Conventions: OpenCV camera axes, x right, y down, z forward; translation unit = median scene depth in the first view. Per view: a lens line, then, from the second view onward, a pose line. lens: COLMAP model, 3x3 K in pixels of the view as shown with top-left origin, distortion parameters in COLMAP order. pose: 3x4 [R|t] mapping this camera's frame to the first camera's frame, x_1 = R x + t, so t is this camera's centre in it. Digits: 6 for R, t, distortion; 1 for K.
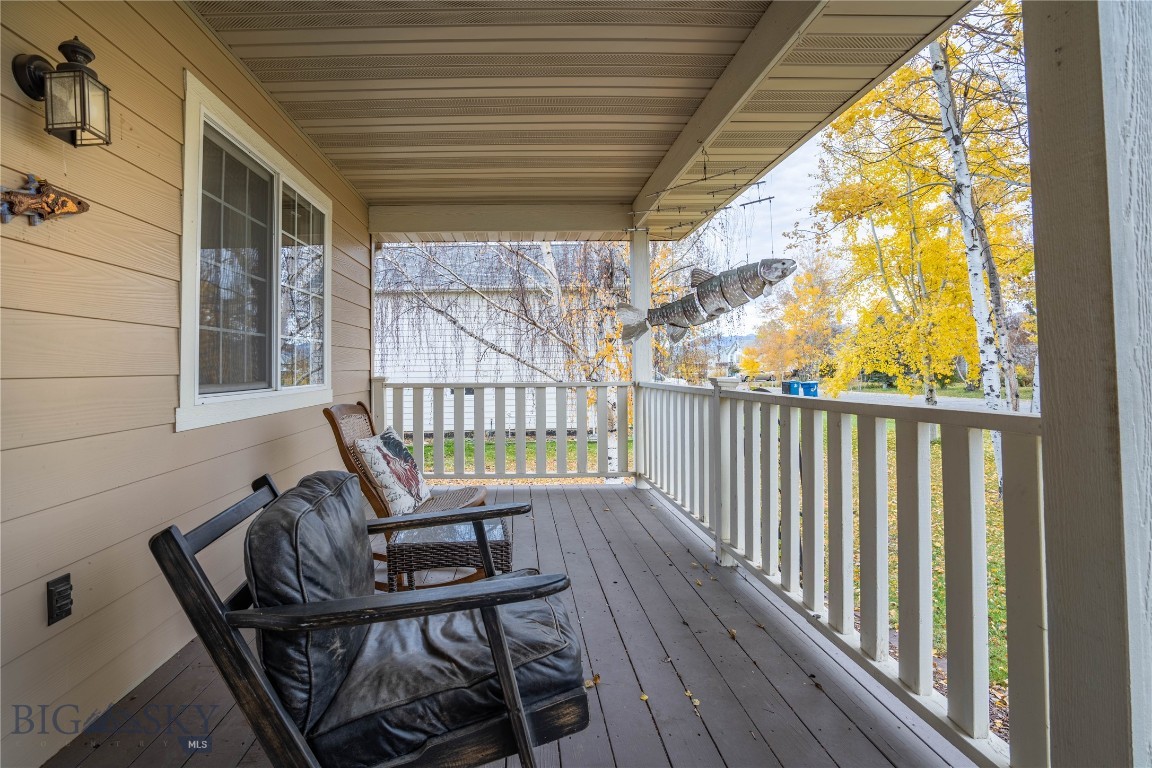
lens RADIAL K [[524.1, 0, 560.1], [0, 524.1, 374.5], [0, 0, 1]] dist [-0.022146, 0.000388]
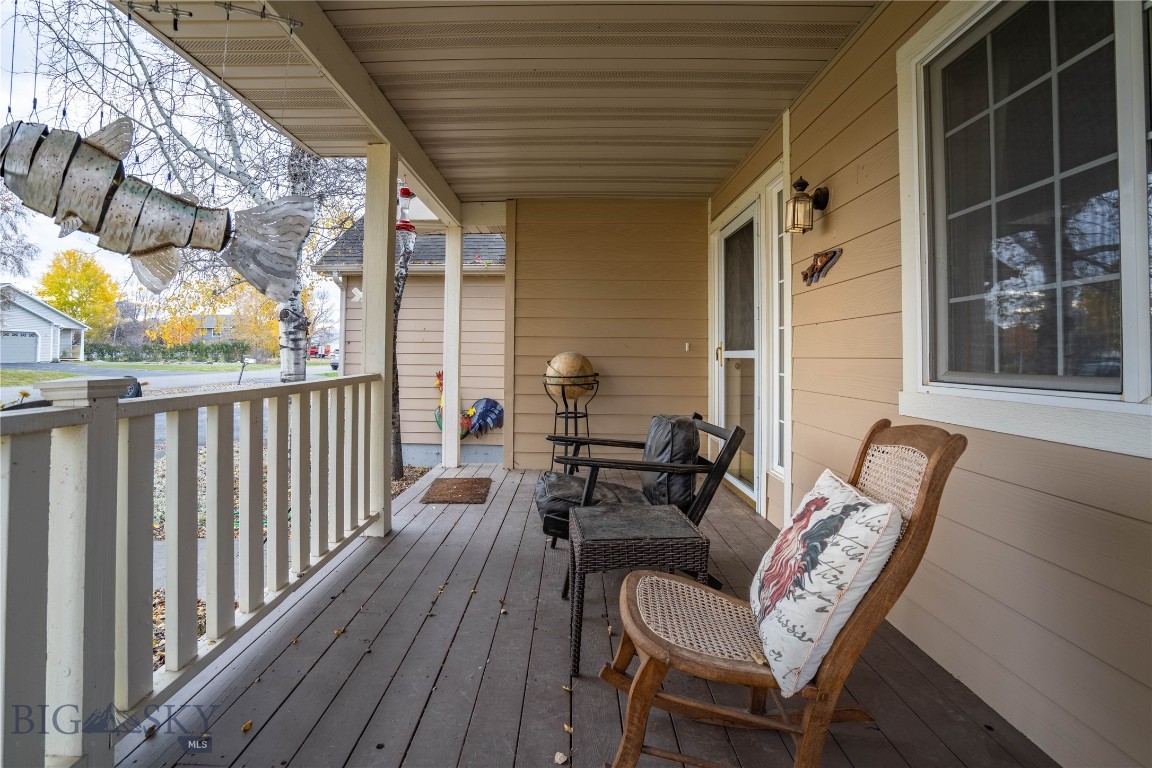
lens RADIAL K [[524.1, 0, 560.1], [0, 524.1, 374.5], [0, 0, 1]] dist [-0.022146, 0.000388]
pose [[-0.995357, -0.001104, 0.096250, -0.172579], [0.003323, 0.998944, 0.045824, -0.014713], [-0.096199, 0.045931, -0.994302, 2.066046]]
